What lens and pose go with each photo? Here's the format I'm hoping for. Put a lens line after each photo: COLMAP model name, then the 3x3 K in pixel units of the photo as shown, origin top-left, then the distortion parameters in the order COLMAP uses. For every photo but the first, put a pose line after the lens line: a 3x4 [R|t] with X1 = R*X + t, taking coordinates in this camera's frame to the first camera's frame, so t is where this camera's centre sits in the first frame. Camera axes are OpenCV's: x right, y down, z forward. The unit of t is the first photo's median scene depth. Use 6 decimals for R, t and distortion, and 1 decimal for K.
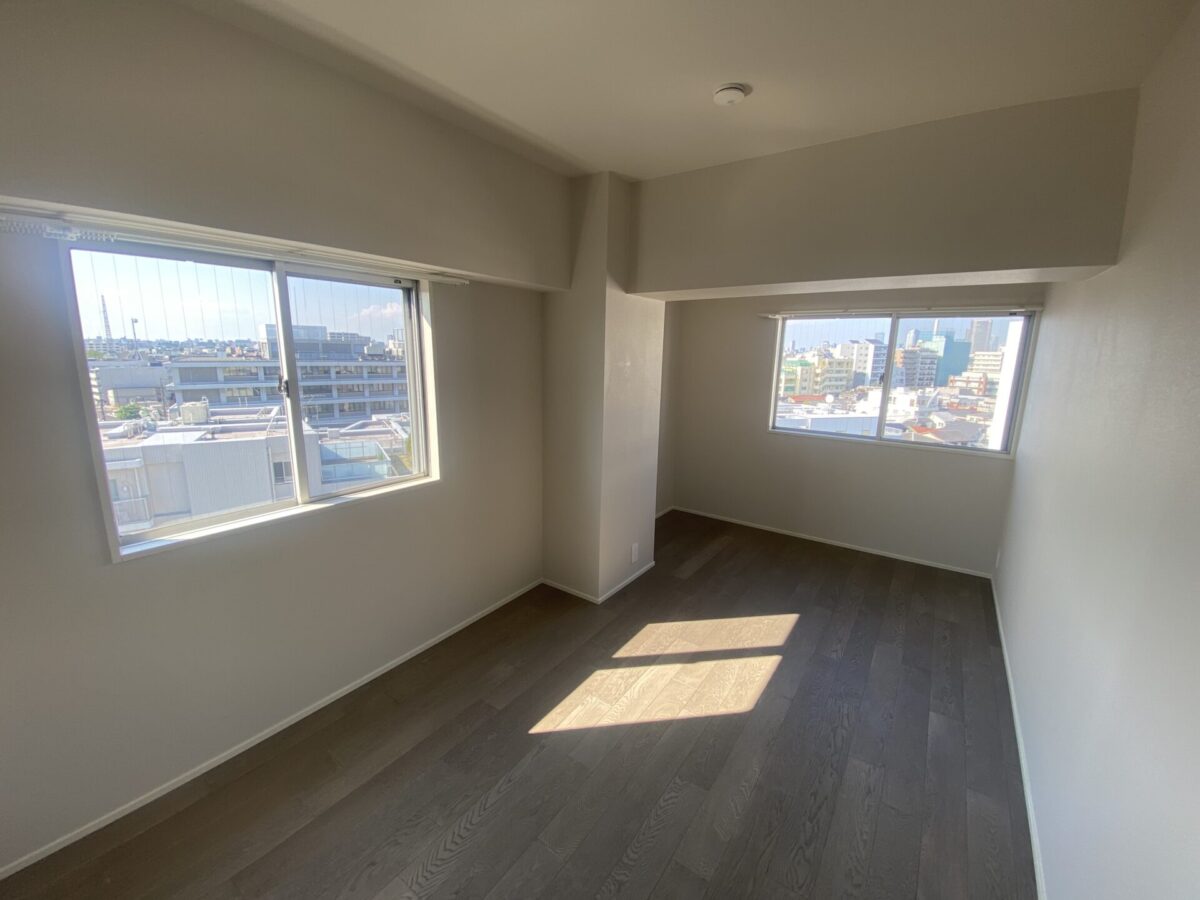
lens RADIAL K [[484.7, 0, 599.9], [0, 484.7, 448.0], [0, 0, 1]] dist [0.023112, -0.021424]
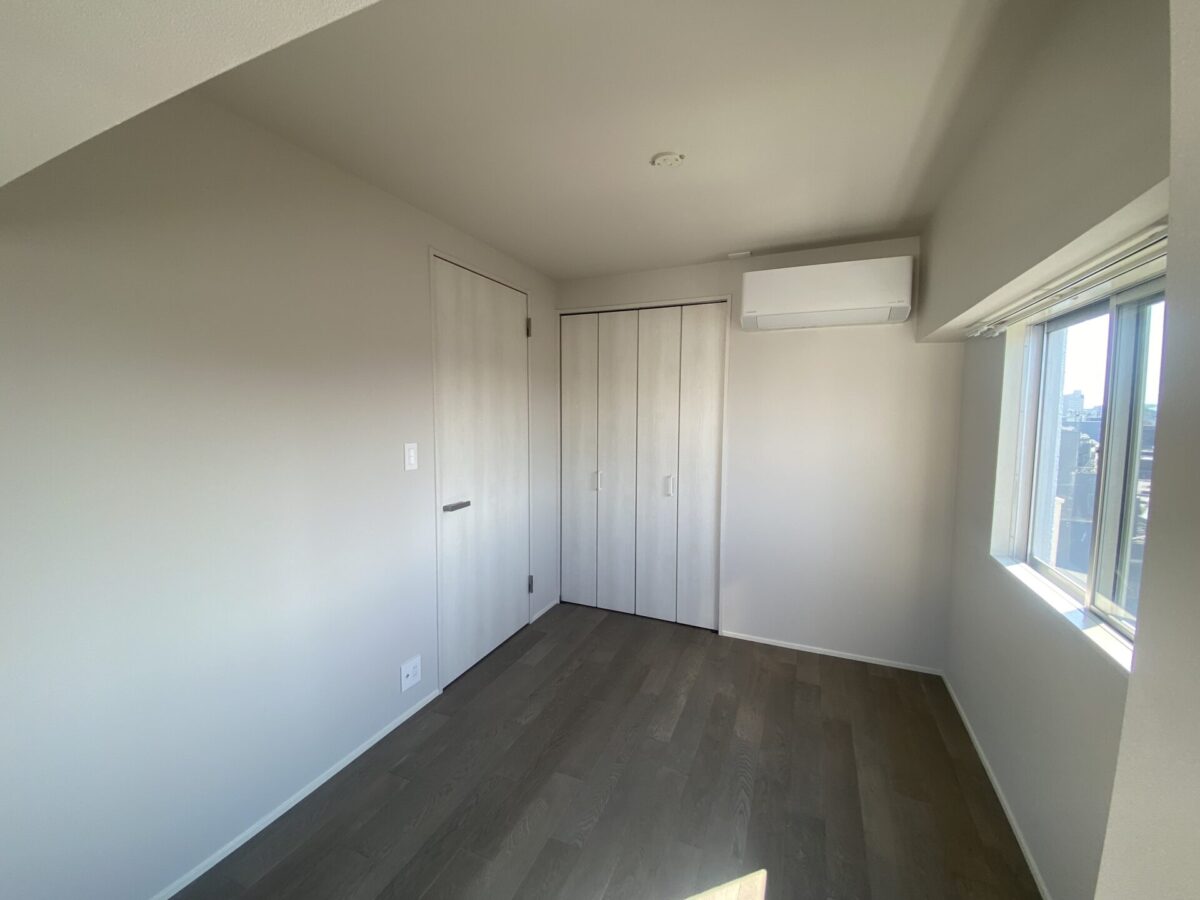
lens RADIAL K [[484.7, 0, 599.9], [0, 484.7, 448.0], [0, 0, 1]] dist [0.023112, -0.021424]
pose [[-0.979936, -0.011549, -0.198978, 0.329565], [-0.064525, 0.962939, 0.261886, -0.318005], [0.188579, 0.269471, -0.944364, 1.754353]]
